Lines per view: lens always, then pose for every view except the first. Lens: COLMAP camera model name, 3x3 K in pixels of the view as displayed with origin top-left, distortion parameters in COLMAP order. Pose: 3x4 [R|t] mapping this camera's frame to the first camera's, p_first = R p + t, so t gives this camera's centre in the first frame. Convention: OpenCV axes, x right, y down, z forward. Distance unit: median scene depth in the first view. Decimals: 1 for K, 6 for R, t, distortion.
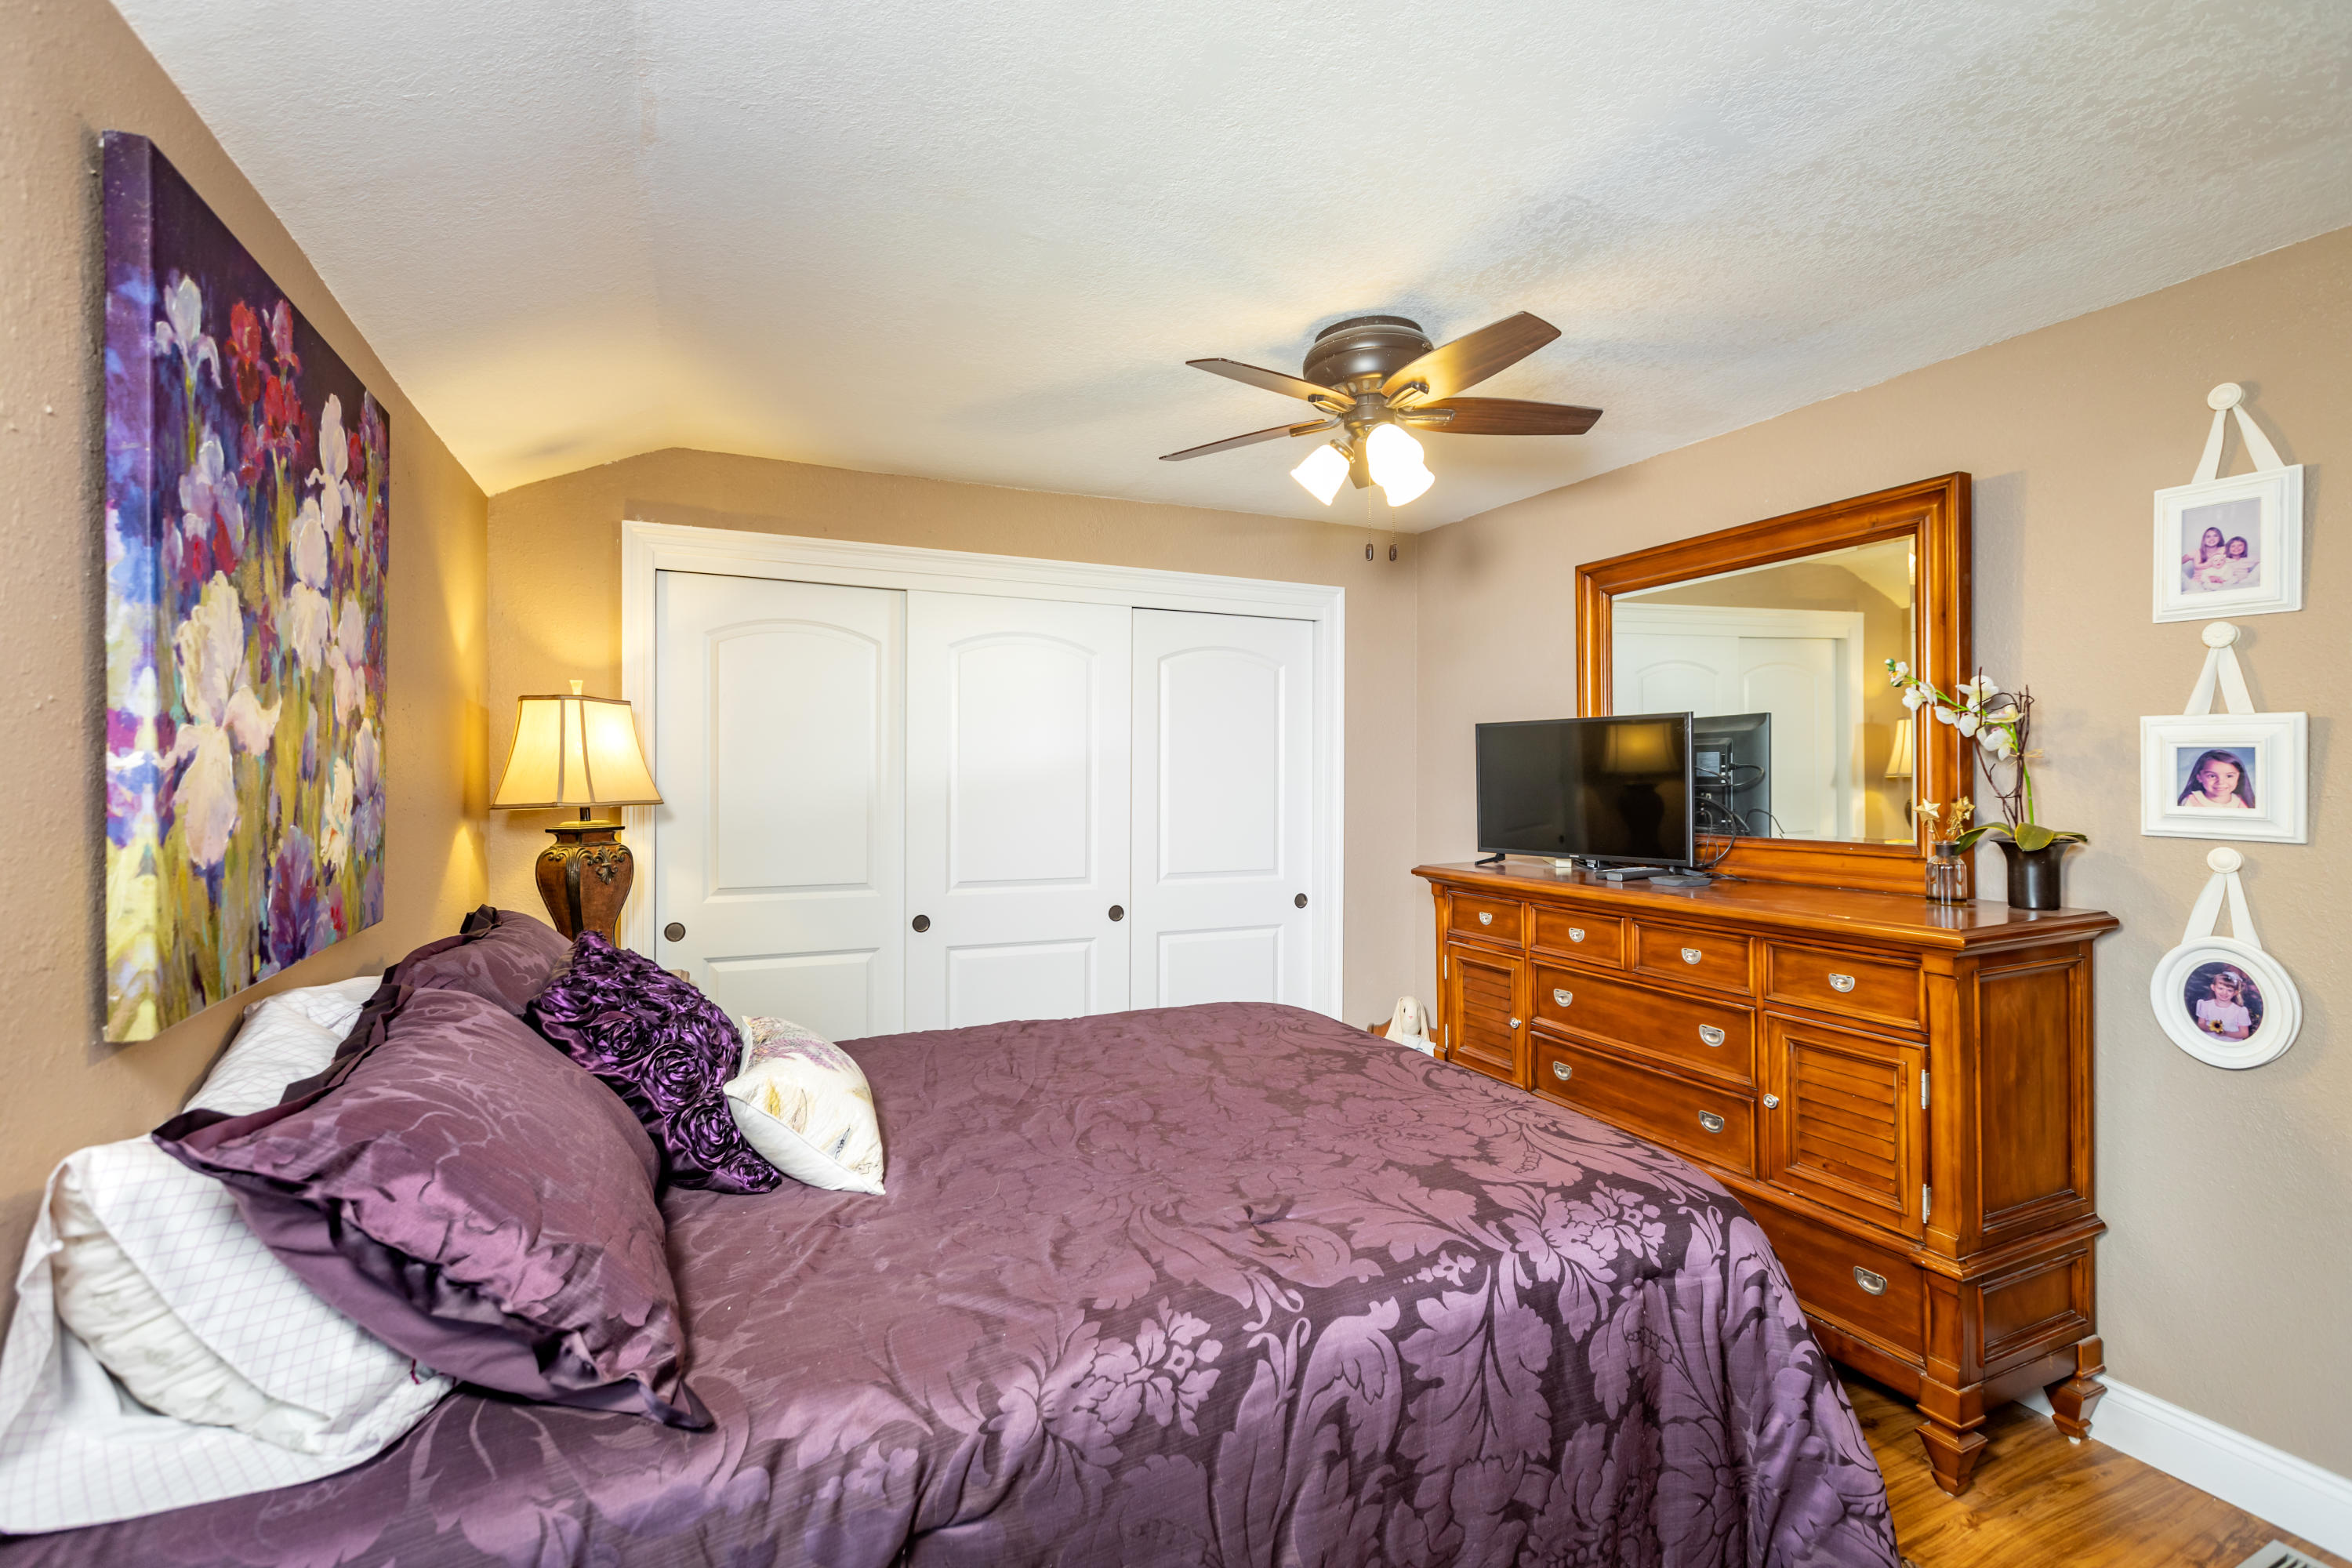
lens RADIAL K [[1044.6, 0, 1163.9], [0, 1044.6, 783.2], [0, 0, 1]] dist [0.001714, 0.000514]
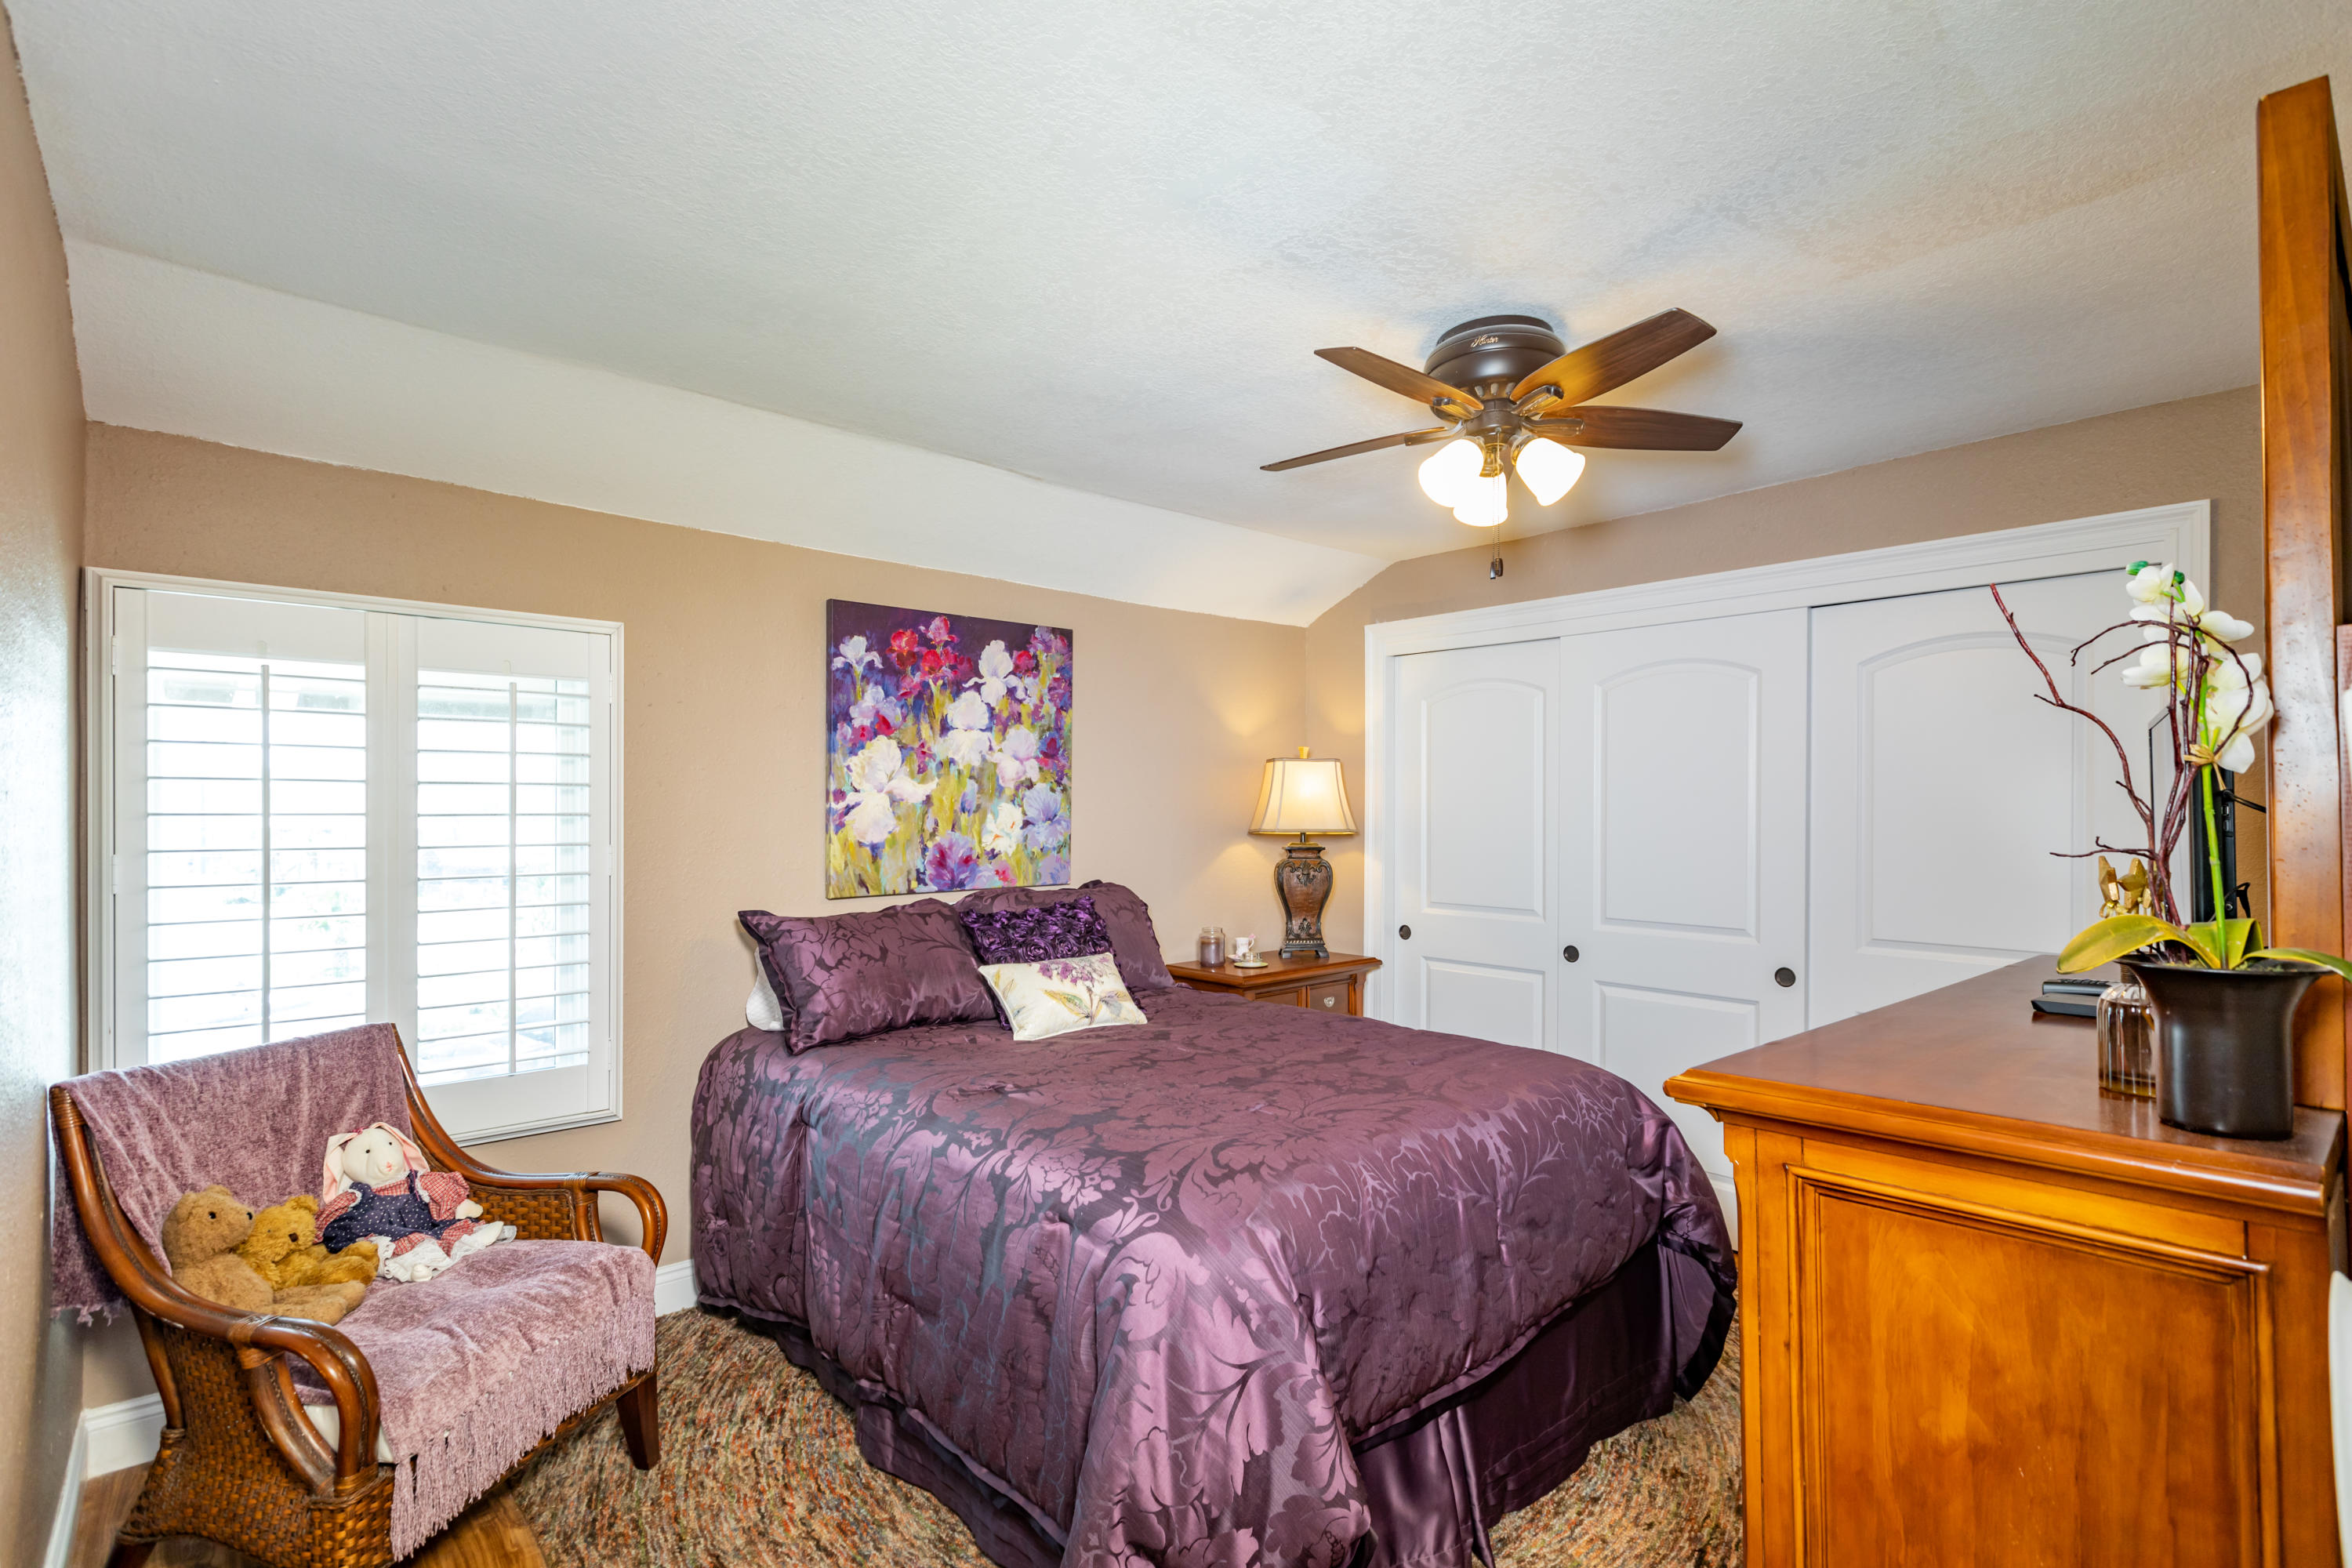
lens RADIAL K [[1093.1, 0, 1178.9], [0, 1093.1, 810.9], [0, 0, 1]] dist [0.000048, 0.000110]
pose [[0.310616, -0.000336, -0.950535, 1.645032], [-0.008297, 0.999961, -0.003065, -0.003752], [0.950499, 0.008839, 0.310601, 0.693434]]
